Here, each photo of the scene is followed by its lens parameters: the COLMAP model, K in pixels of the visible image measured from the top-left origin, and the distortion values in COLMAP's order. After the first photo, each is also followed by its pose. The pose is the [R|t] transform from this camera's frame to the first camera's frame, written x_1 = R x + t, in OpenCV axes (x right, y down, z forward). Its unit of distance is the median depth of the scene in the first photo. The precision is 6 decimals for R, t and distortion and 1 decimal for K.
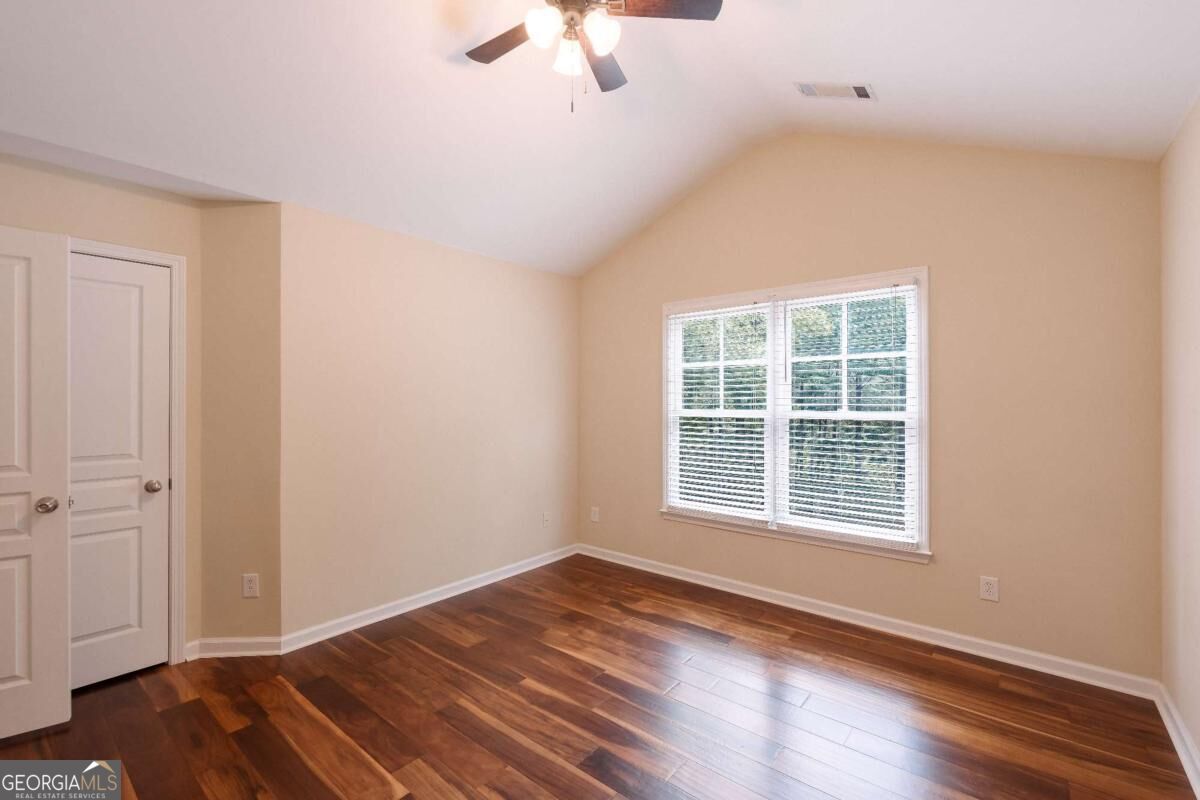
lens RADIAL K [[517.9, 0, 591.7], [0, 517.9, 406.5], [0, 0, 1]] dist [-0.002785, -0.000008]
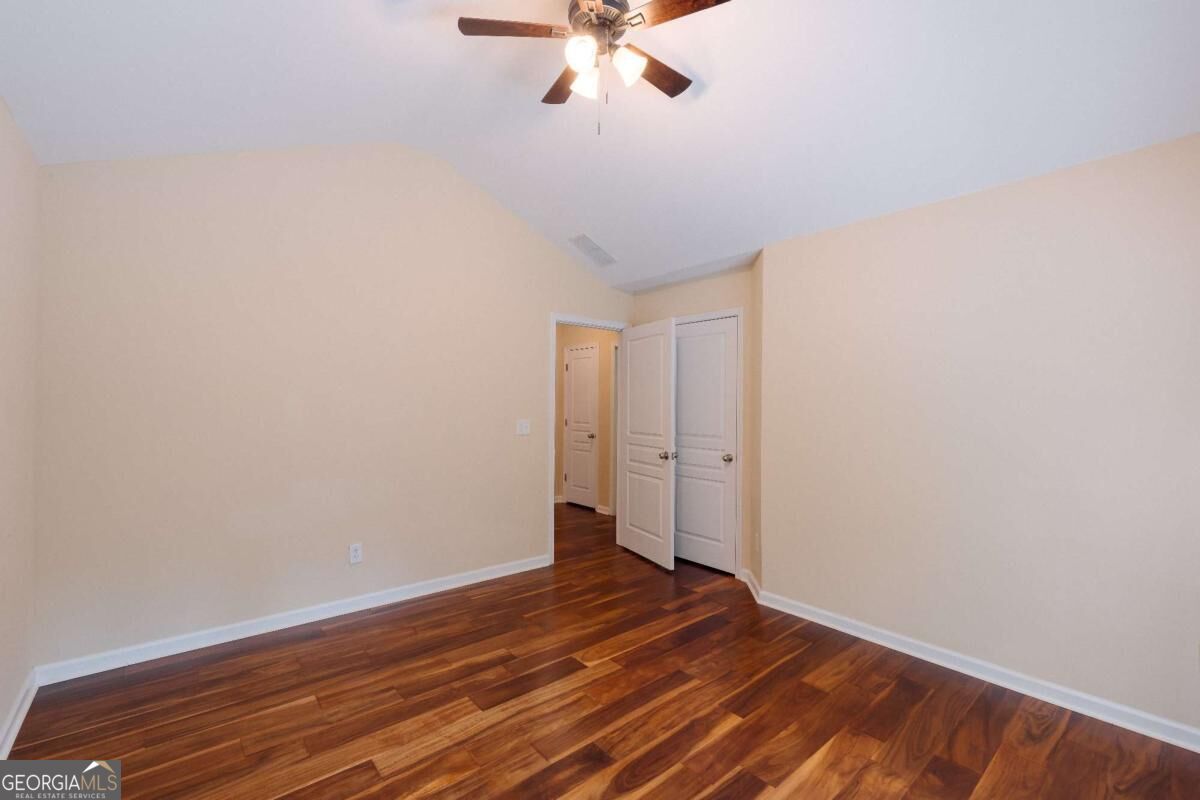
lens RADIAL K [[517.9, 0, 610.7], [0, 517.9, 402.6], [0, 0, 1]] dist [-0.002785, -0.000008]
pose [[-0.161072, -0.005311, -0.986928, 0.602891], [-0.020329, 0.999791, -0.002062, -0.002007], [0.986733, 0.019731, -0.161146, 0.706983]]
